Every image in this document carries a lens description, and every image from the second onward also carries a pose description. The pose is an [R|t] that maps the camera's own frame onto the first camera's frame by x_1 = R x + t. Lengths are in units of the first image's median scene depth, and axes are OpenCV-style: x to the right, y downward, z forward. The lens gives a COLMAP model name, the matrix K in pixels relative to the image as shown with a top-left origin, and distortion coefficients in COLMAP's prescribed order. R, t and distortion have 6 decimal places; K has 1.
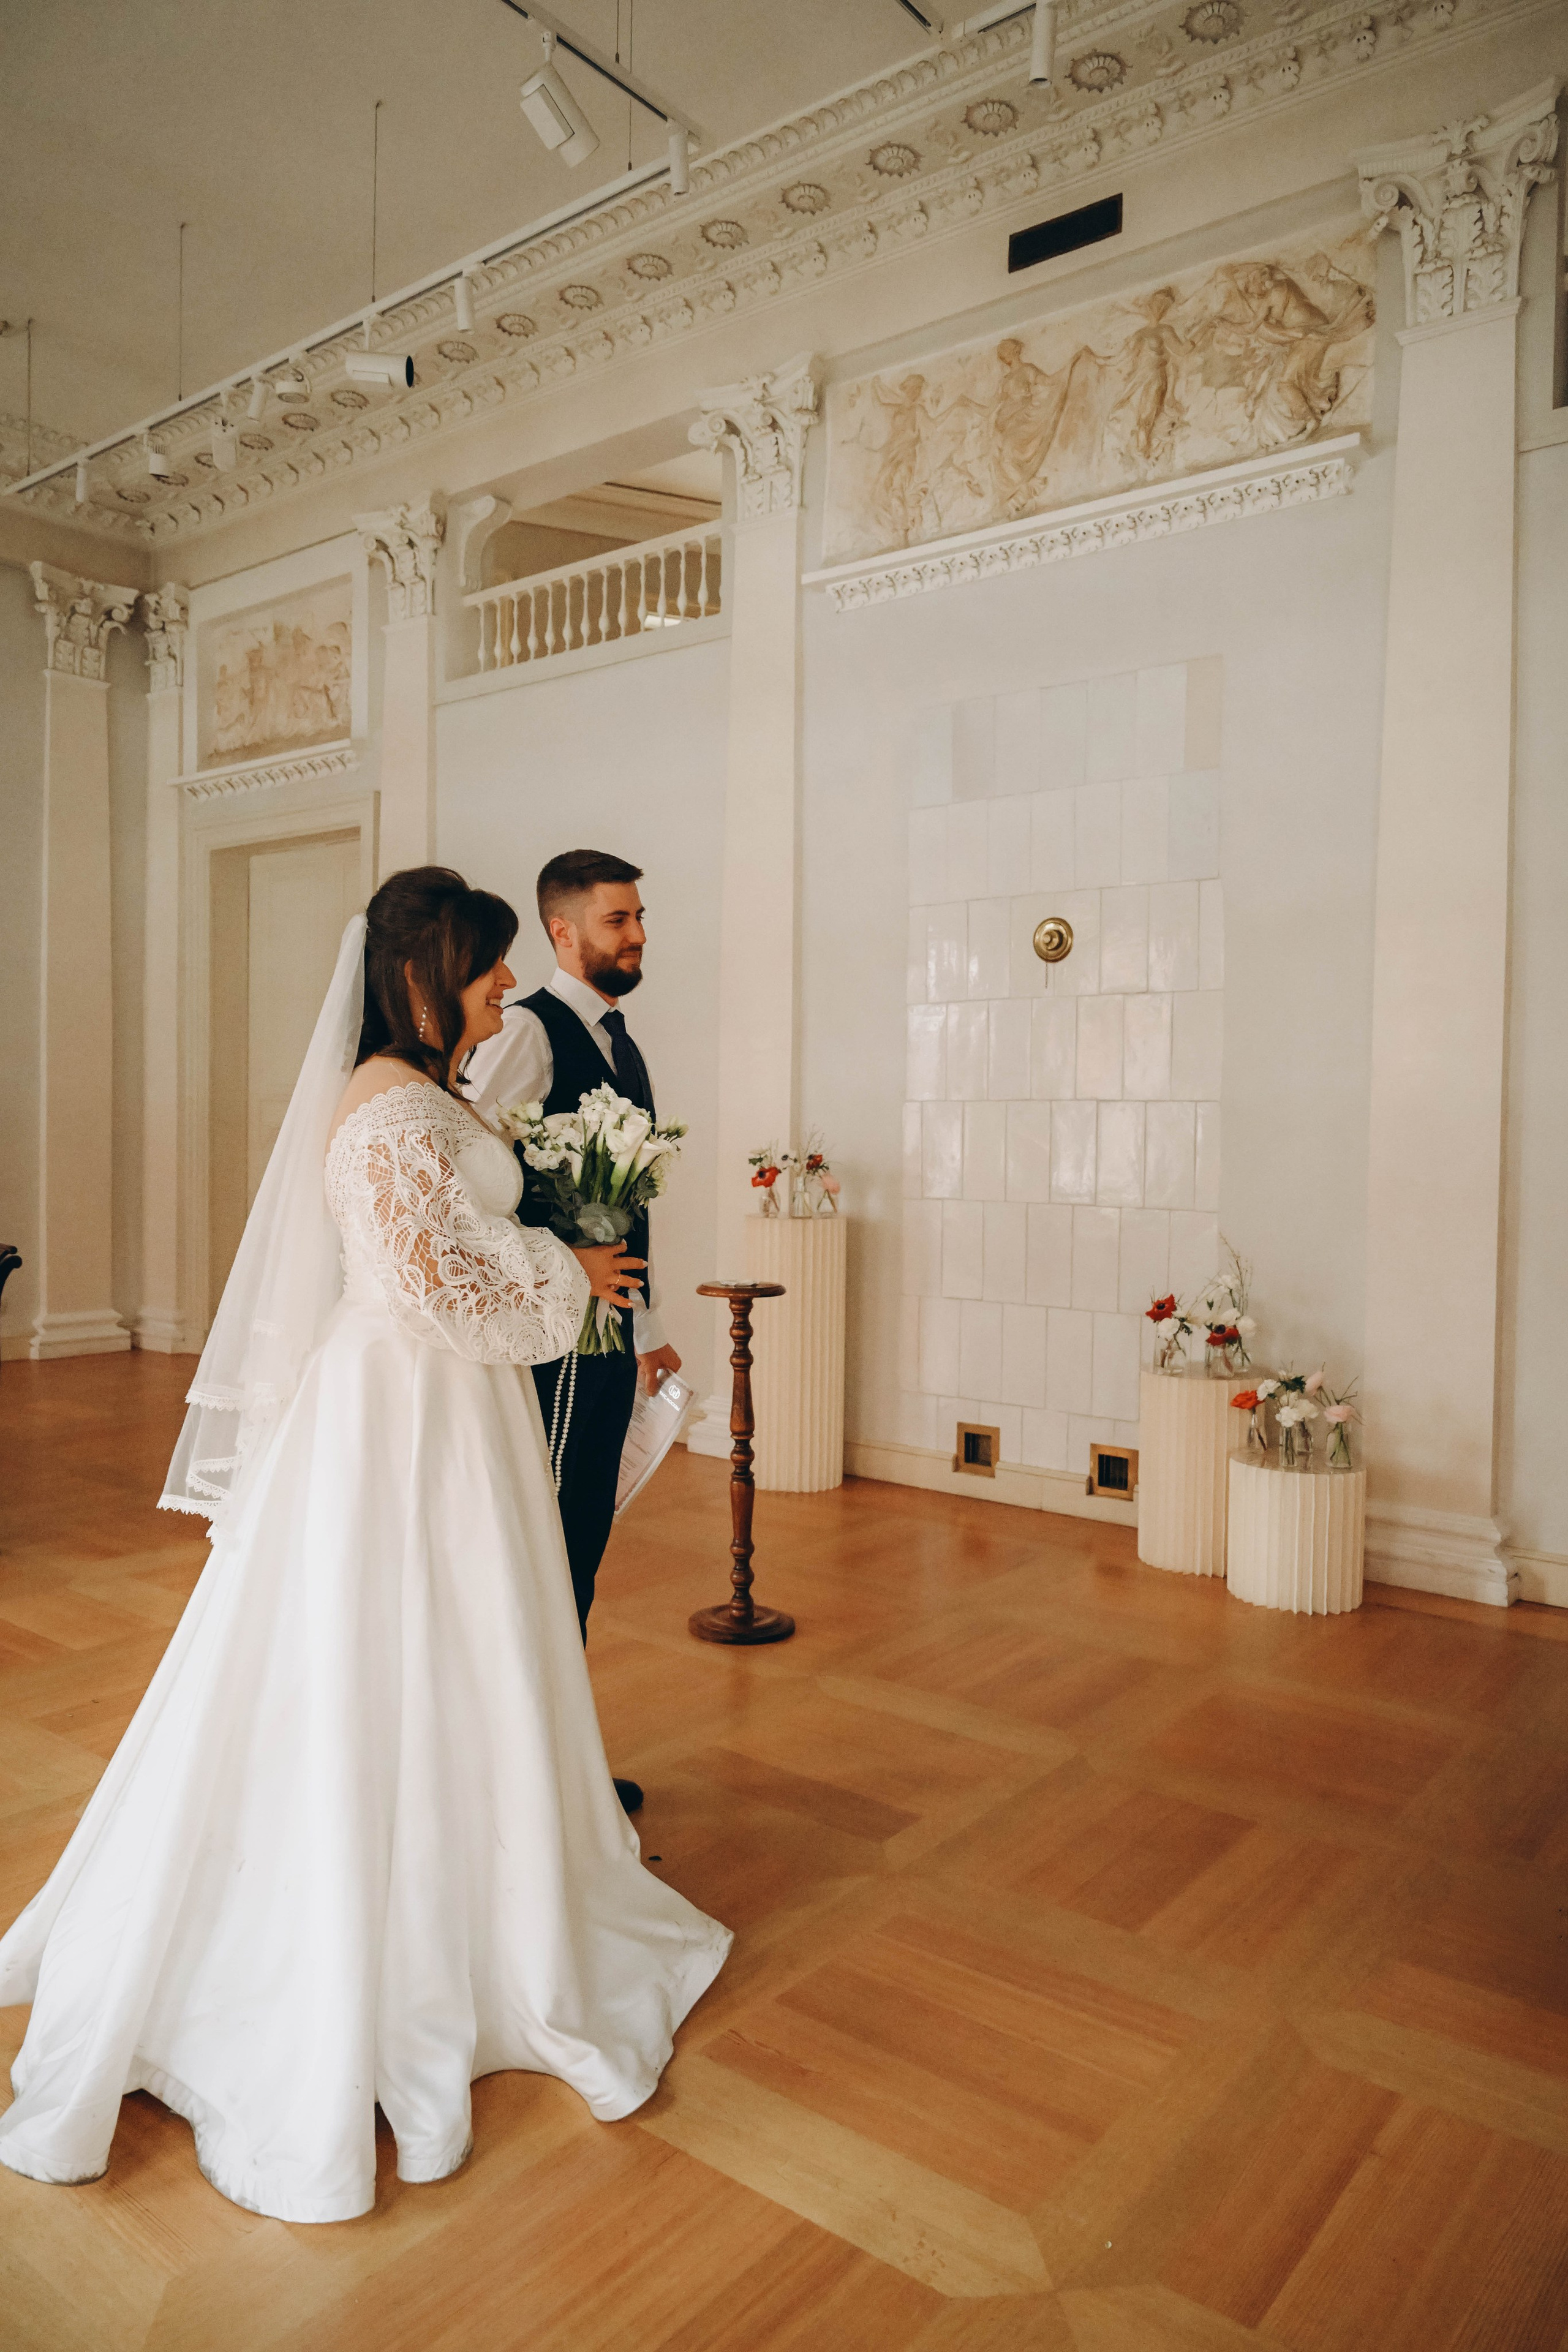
lens RADIAL K [[1572.3, 0, 784.0], [0, 1572.3, 1176.0], [0, 0, 1]] dist [0.001500, 0.002511]
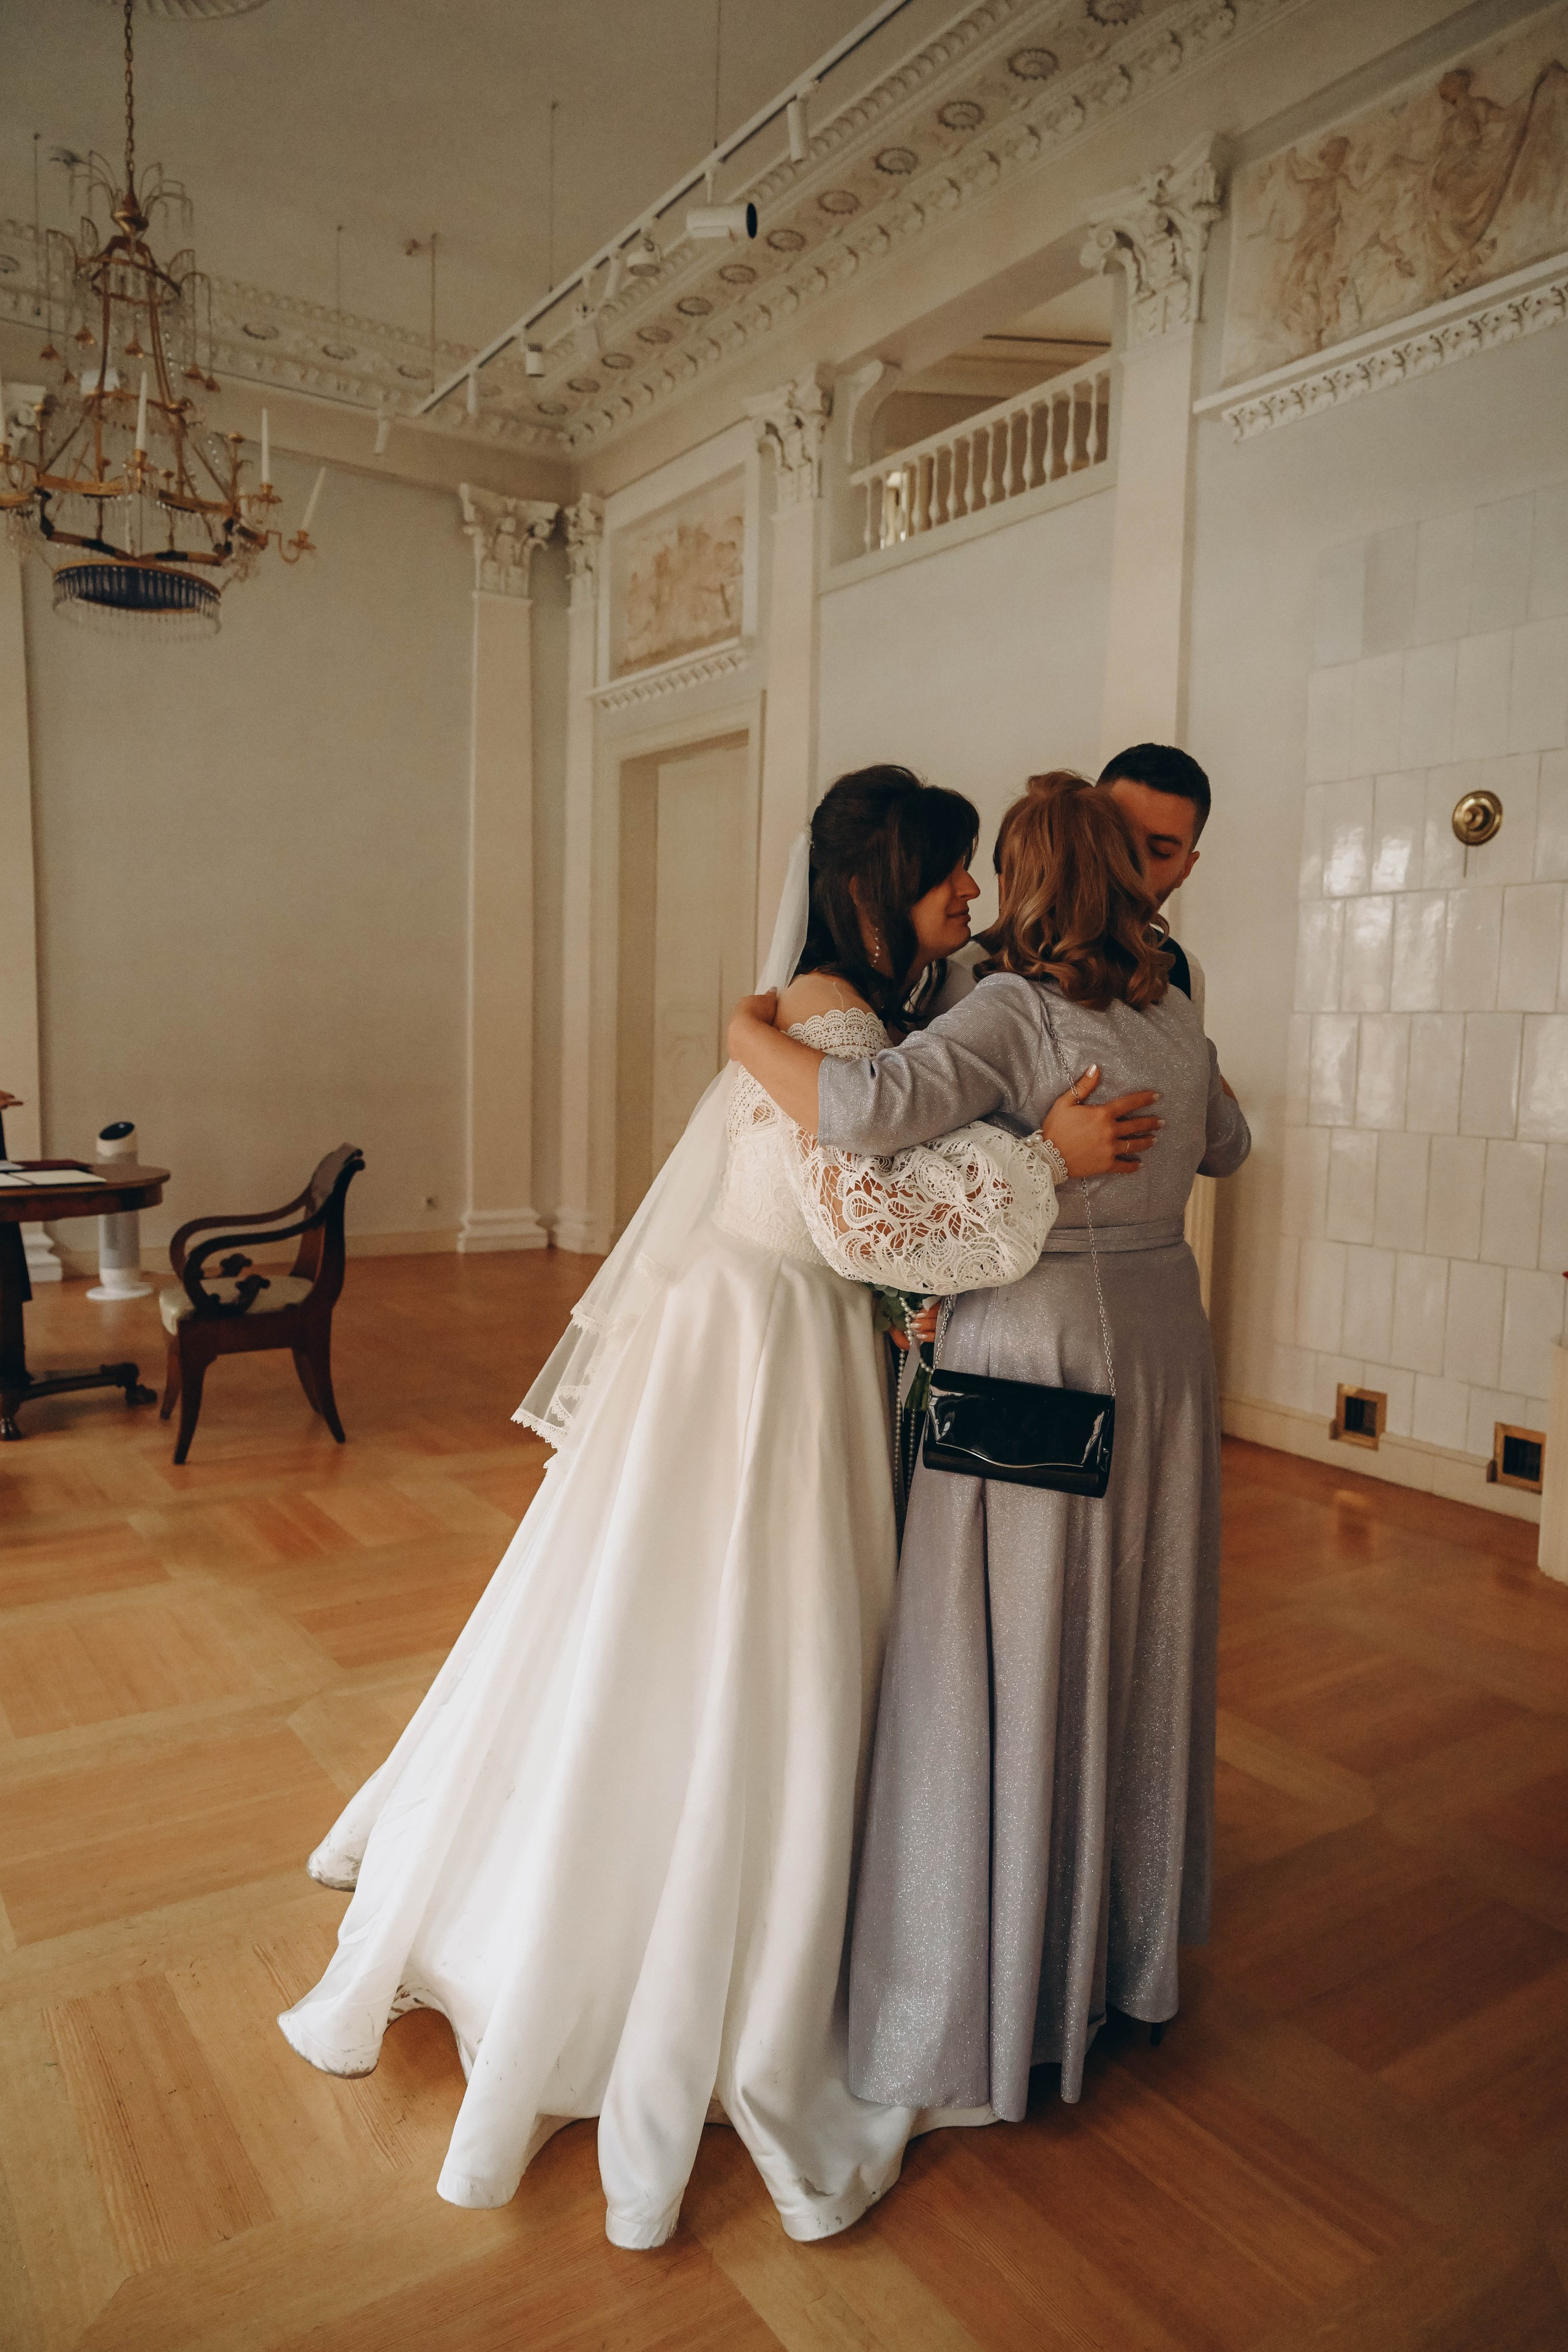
lens RADIAL K [[1565.1, 0, 780.1], [0, 1565.1, 1186.5], [0, 0, 1]] dist [0.004629, -0.004018]
pose [[0.952379, 0.038297, -0.302503, 0.071437], [-0.019253, 0.997654, 0.065689, -0.003134], [0.304310, -0.056737, 0.950882, 0.084194]]
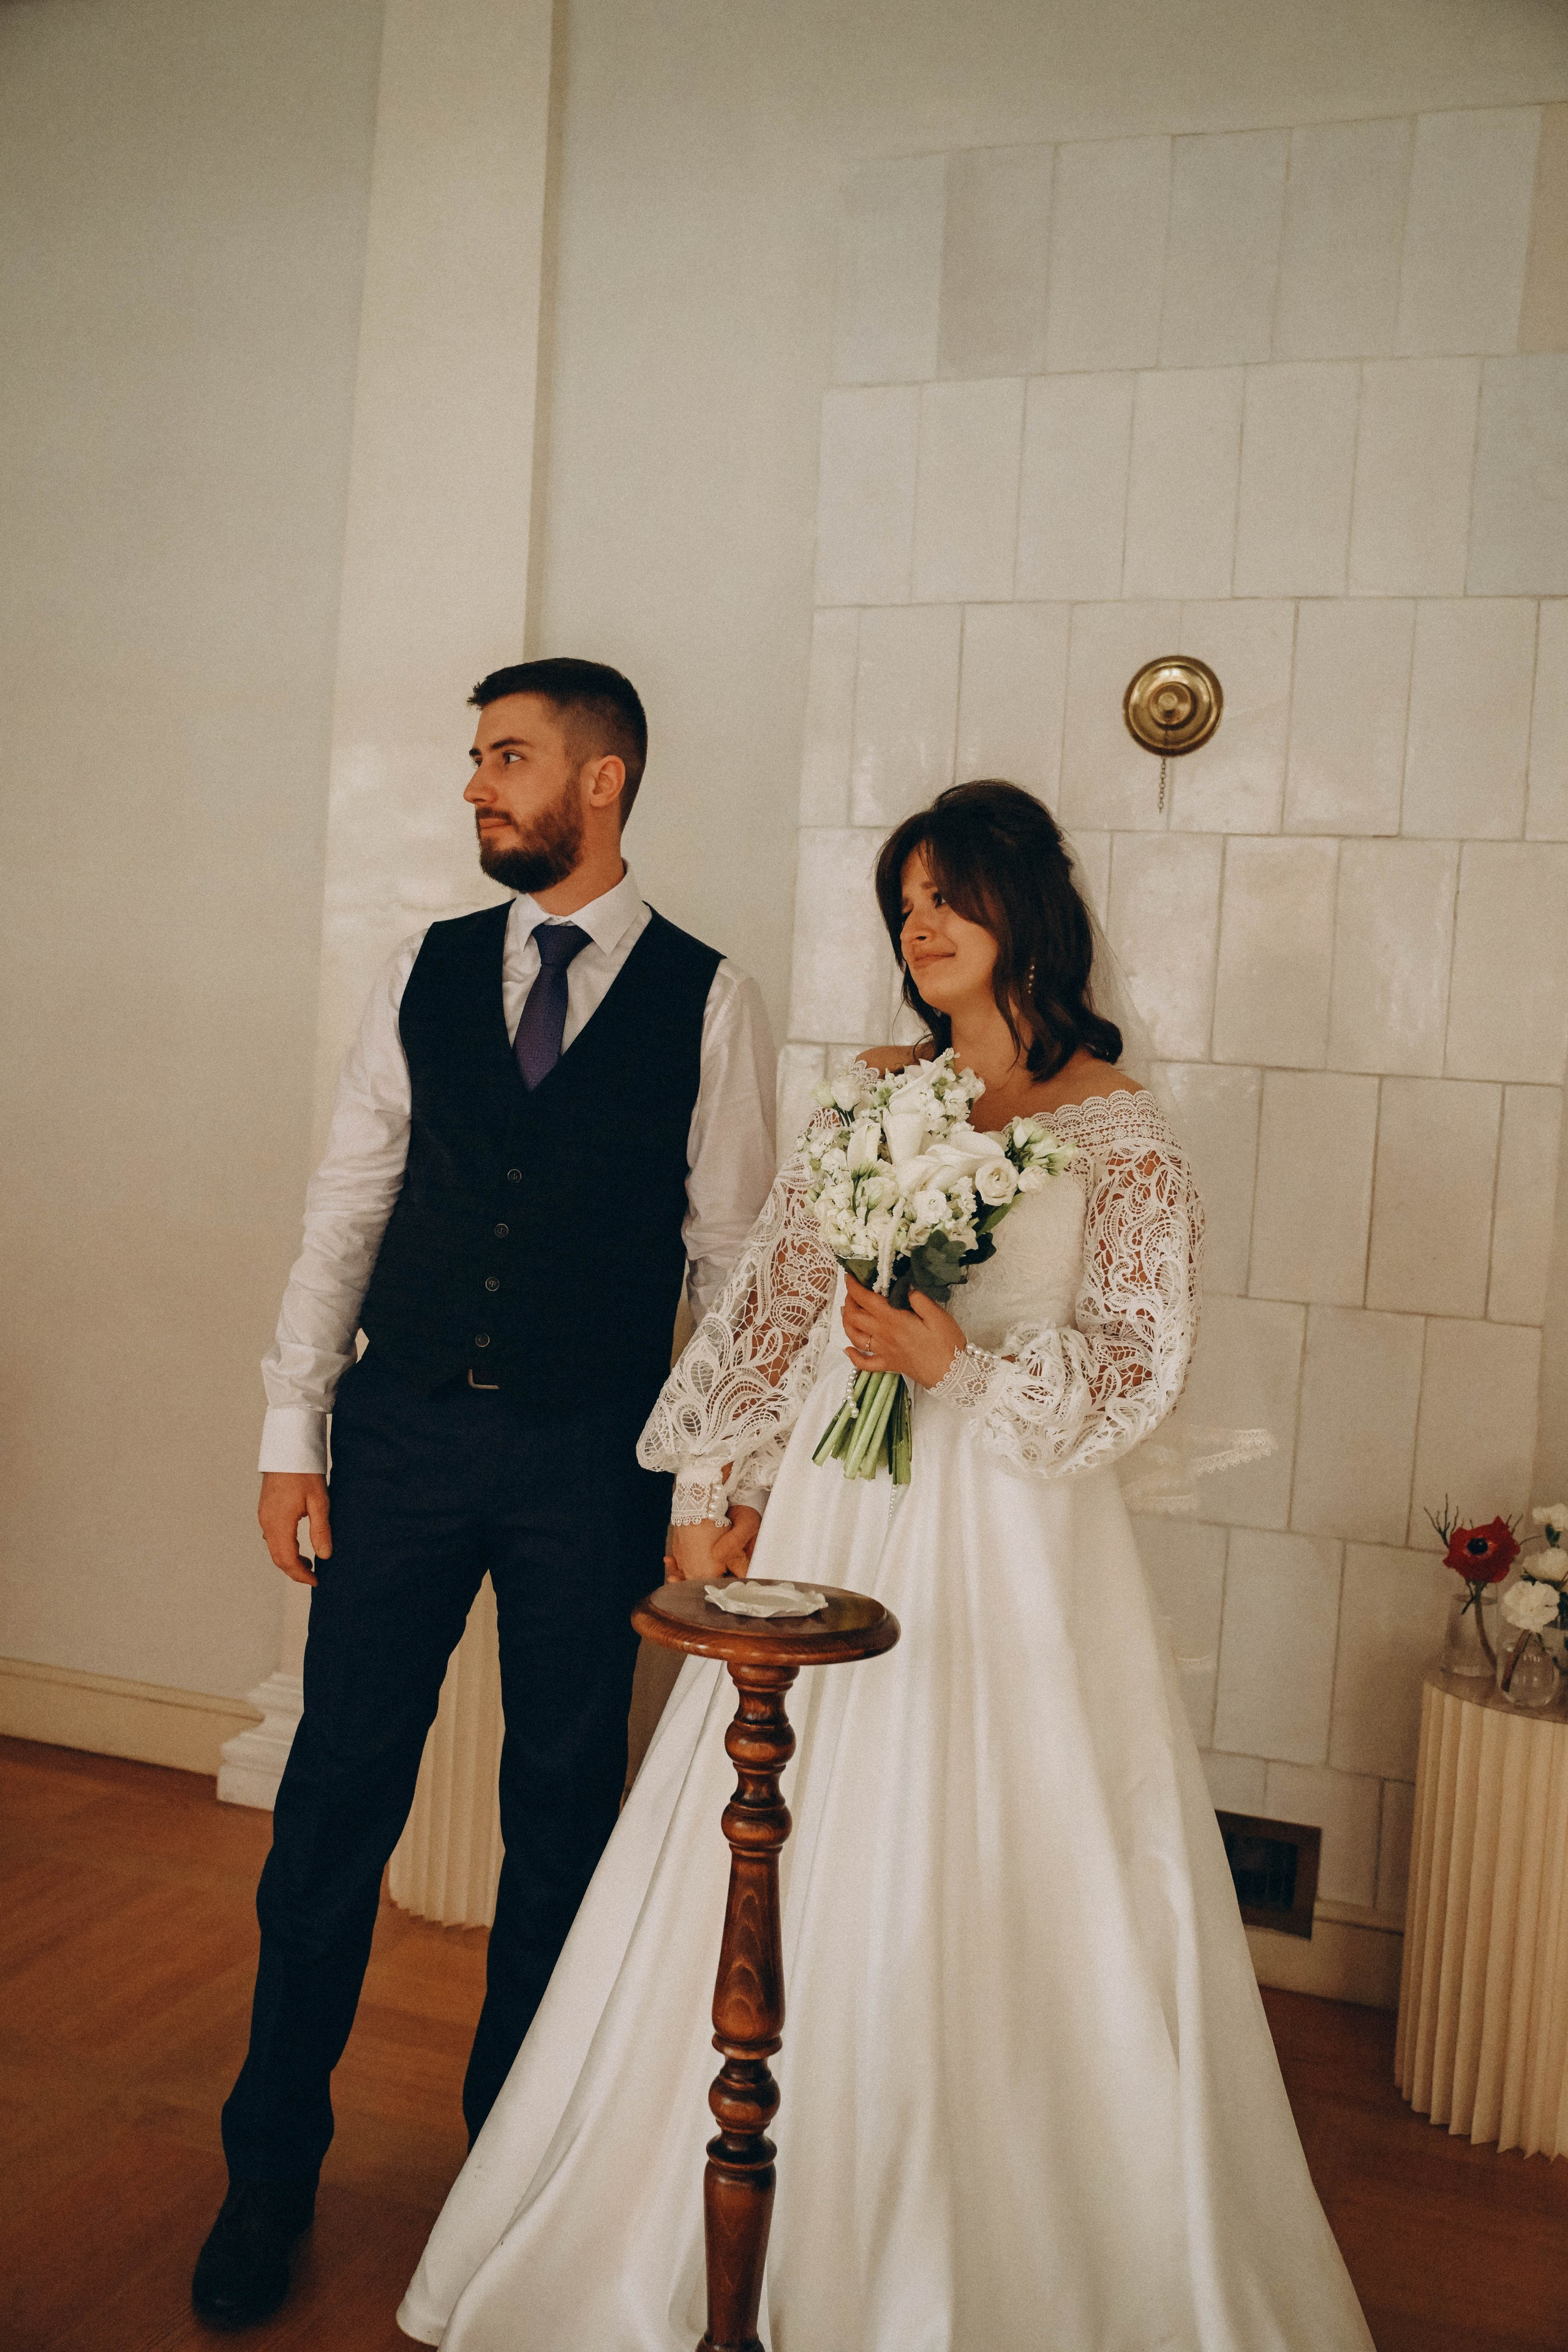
lens RADIAL K [[2311.0, 0, 784.0], [0, 2311.0, 1176.0], [0, 0, 1]] dist [0.007906, 0.004036]
pose [[0.948913, 0.030552, 0.314056, -0.126083], [-0.040887, 0.998816, 0.026370, -0.025714], [-0.312878, -0.037864, 0.949038, 0.363251]]
